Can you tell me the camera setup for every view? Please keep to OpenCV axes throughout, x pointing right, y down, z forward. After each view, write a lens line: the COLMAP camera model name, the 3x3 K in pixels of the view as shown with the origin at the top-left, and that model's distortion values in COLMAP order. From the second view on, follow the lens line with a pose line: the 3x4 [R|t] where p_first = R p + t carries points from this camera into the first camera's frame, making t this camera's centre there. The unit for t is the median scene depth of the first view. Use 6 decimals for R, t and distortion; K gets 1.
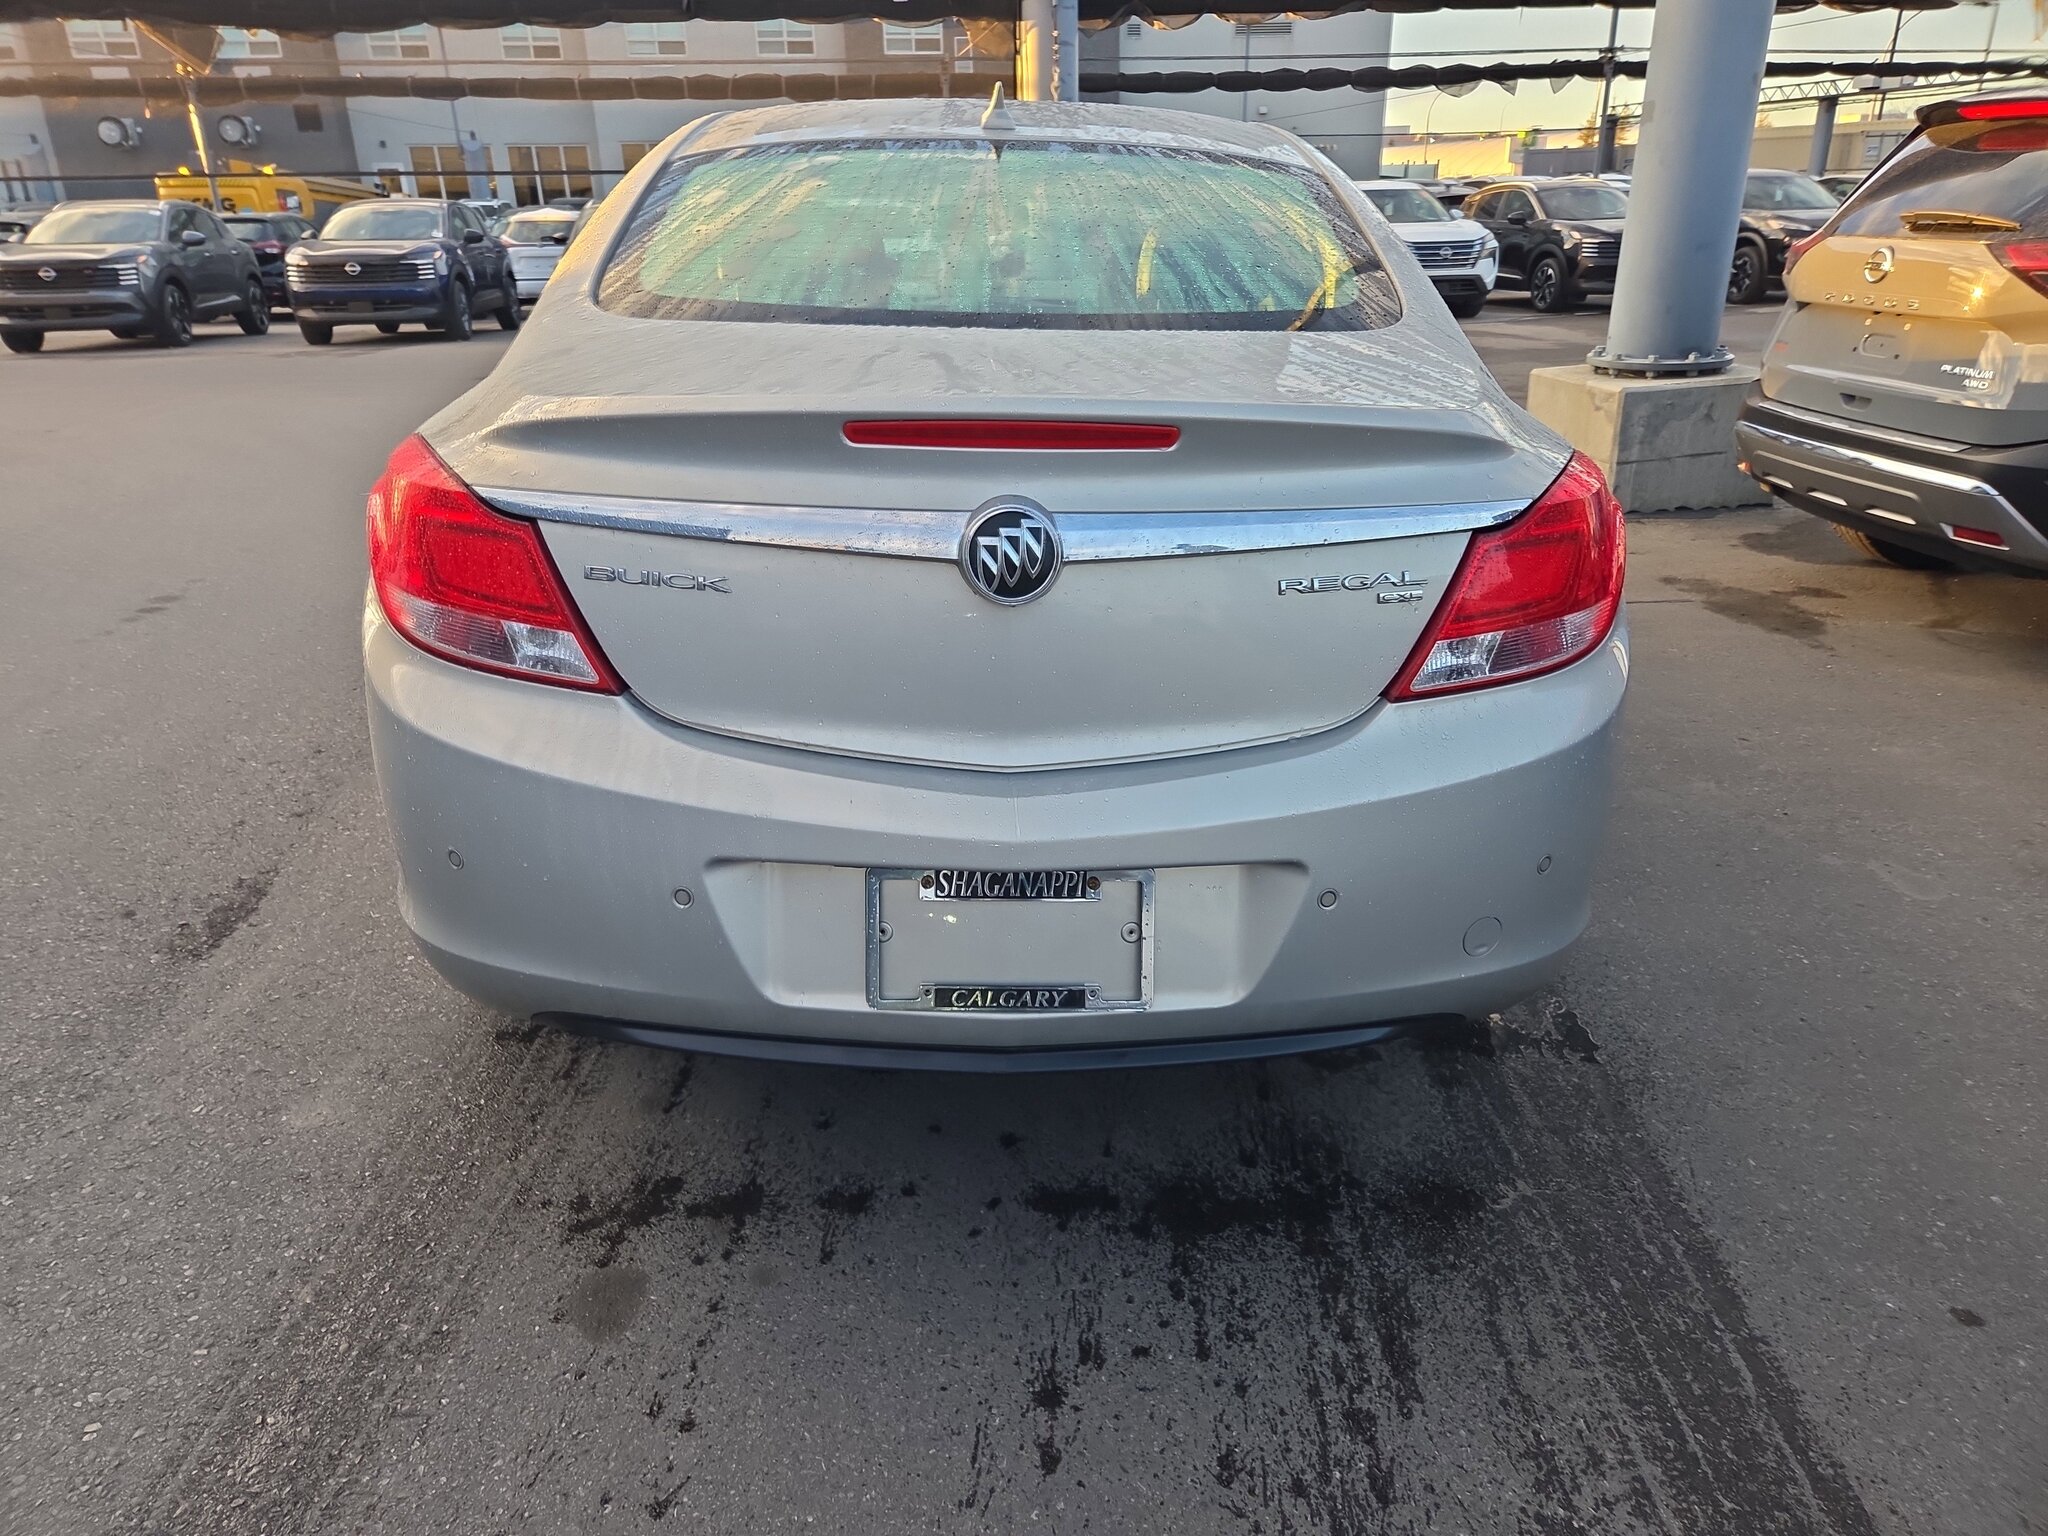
lens RADIAL K [[1386.1, 0, 1024.0], [0, 1386.1, 768.0], [0, 0, 1]] dist [0.057064, -0.056560]
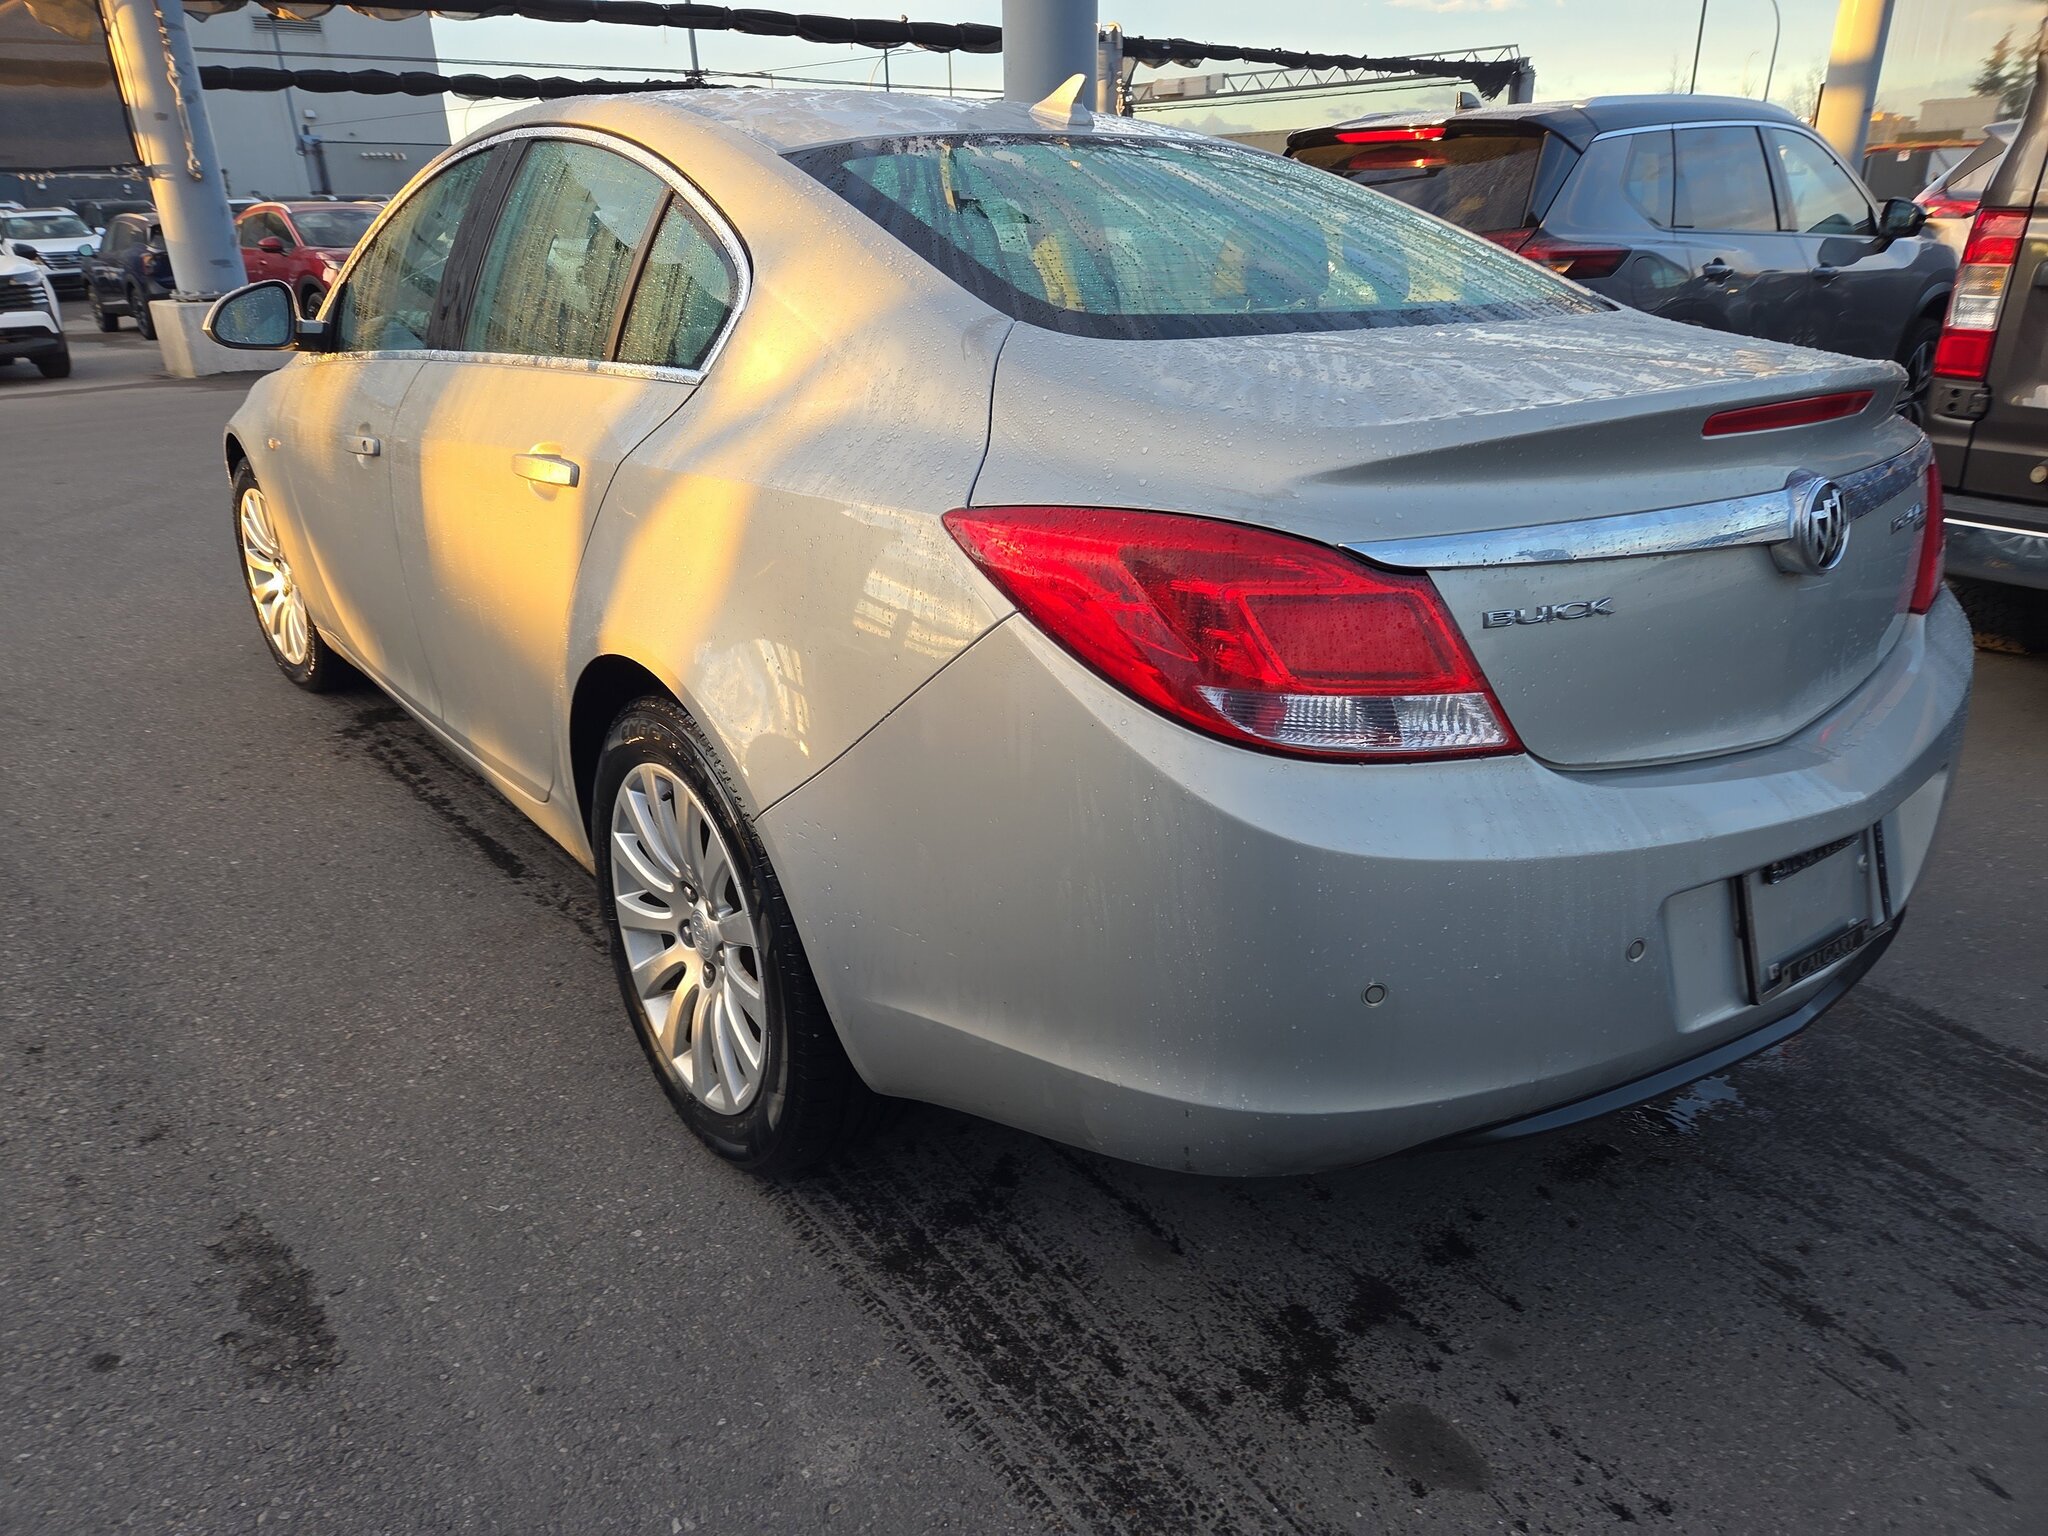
lens RADIAL K [[1366.4, 0, 987.6], [0, 1366.4, 778.9], [0, 0, 1]] dist [0.085318, -0.074223]
pose [[0.808566, -0.225135, 0.543632, -0.824098], [0.225509, 0.971928, 0.067096, -0.135381], [-0.543476, 0.068342, 0.836638, 0.357847]]
